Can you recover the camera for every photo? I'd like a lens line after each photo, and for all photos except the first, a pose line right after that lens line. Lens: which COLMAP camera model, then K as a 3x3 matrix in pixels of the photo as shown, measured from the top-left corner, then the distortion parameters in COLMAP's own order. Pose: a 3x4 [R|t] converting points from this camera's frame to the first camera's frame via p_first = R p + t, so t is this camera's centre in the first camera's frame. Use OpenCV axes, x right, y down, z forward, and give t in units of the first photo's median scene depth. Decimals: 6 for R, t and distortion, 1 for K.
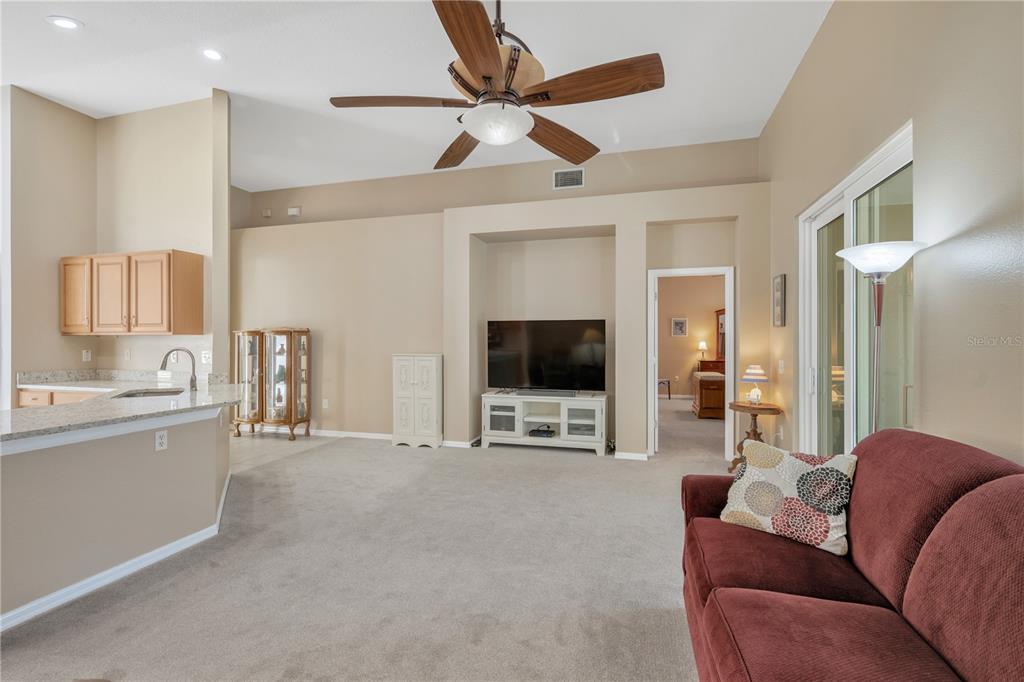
lens RADIAL K [[454.5, 0, 514.2], [0, 454.5, 339.1], [0, 0, 1]] dist [0.001974, -0.001048]
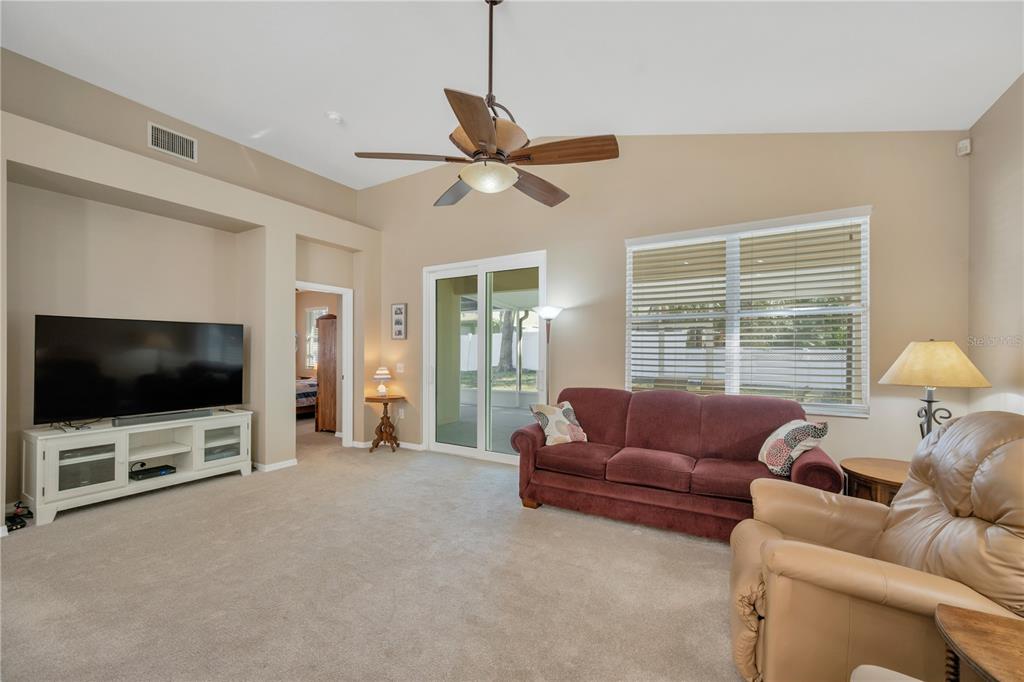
lens RADIAL K [[407.9, 0, 519.4], [0, 407.9, 347.9], [0, 0, 1]] dist [-0.001705, -0.000396]
pose [[0.254688, 0.006158, 0.967004, -0.457441], [-0.007735, 0.999961, -0.004331, 0.001547], [-0.966992, -0.006377, 0.254726, 0.263911]]
